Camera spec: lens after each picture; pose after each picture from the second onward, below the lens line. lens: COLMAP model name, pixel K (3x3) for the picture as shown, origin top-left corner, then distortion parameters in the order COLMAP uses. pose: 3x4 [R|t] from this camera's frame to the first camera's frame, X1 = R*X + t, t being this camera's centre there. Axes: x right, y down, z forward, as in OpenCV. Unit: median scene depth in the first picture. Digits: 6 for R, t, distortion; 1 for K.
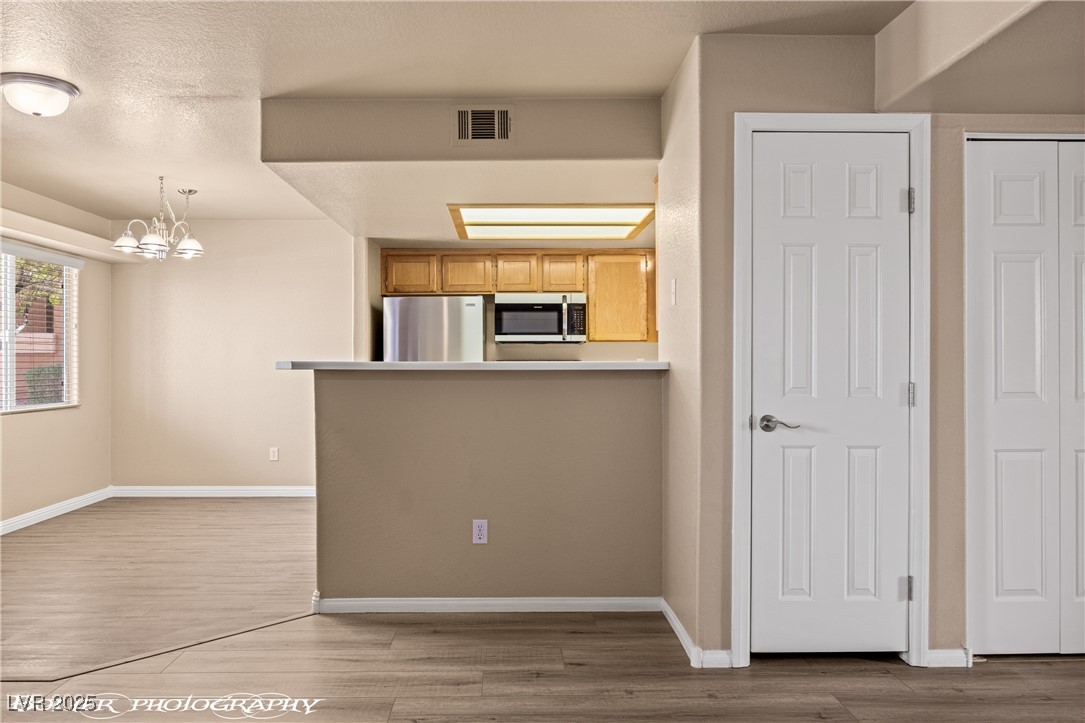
lens RADIAL K [[795.7, 0, 501.0], [0, 795.7, 358.4], [0, 0, 1]] dist [-0.011412, 0.001968]
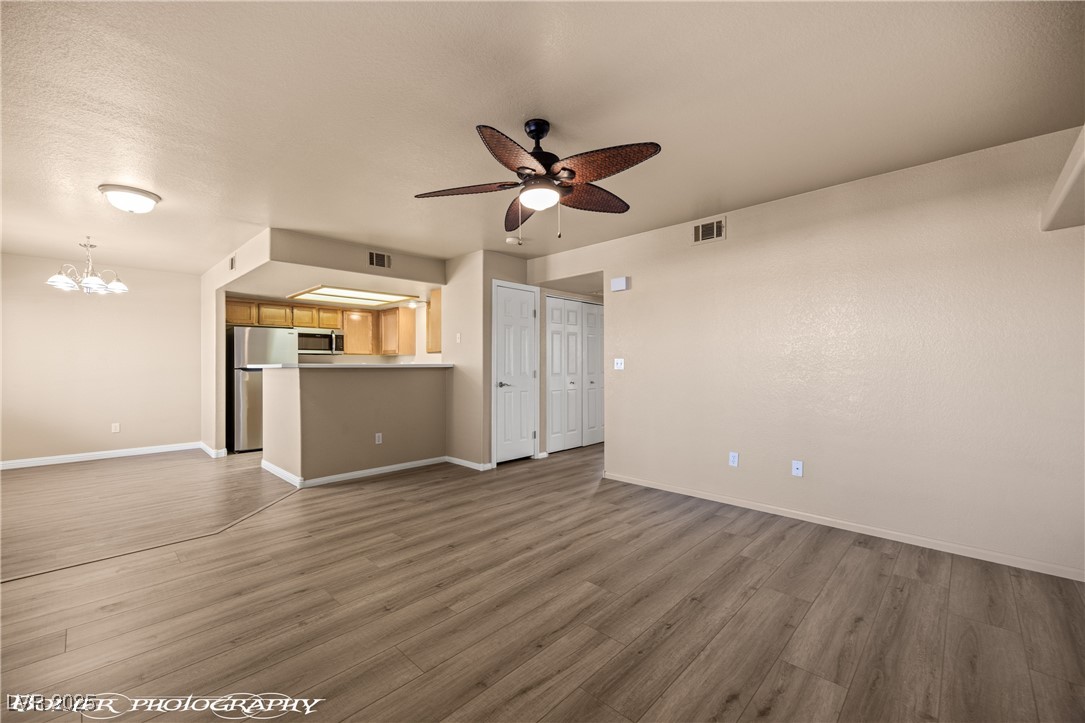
lens RADIAL K [[452.8, 0, 526.5], [0, 452.8, 363.8], [0, 0, 1]] dist [0.008744, -0.002019]
pose [[0.710157, 0.001313, 0.704042, -0.406701], [-0.002556, 0.999996, 0.000713, 0.000918], [-0.704039, -0.002306, 0.710158, -0.140133]]
